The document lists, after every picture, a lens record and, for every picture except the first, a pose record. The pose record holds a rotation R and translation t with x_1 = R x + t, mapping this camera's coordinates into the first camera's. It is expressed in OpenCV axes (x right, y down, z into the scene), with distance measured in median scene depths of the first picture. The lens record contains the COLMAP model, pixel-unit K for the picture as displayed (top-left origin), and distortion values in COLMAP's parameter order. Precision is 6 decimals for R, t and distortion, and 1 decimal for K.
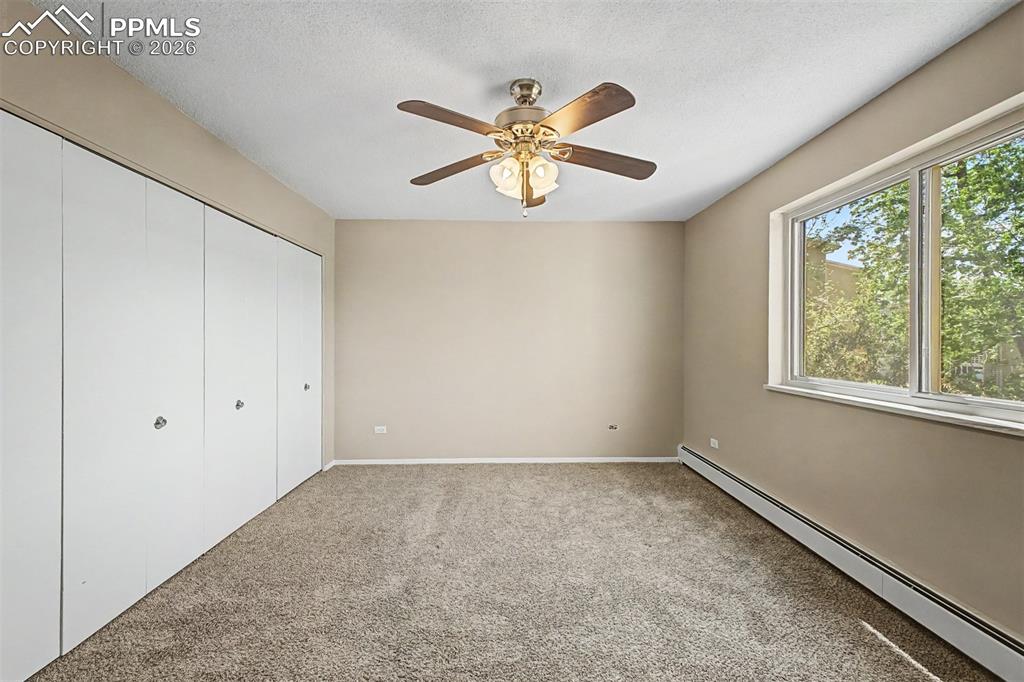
lens RADIAL K [[415.6, 0, 511.8], [0, 415.6, 336.3], [0, 0, 1]] dist [0.037985, -0.008350]
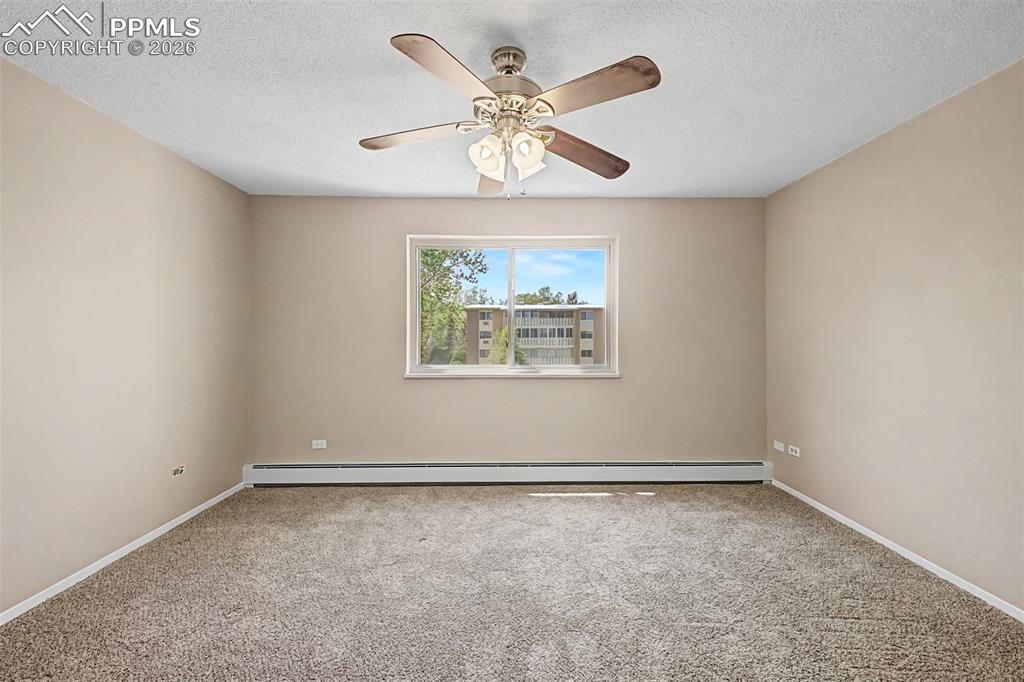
lens RADIAL K [[417.8, 0, 517.6], [0, 417.8, 340.3], [0, 0, 1]] dist [0.034343, -0.000056]
pose [[0.004158, -0.006740, 0.999969, -0.607280], [-0.008623, 0.999940, 0.006776, 0.004965], [-0.999954, -0.008651, 0.004100, 0.672824]]
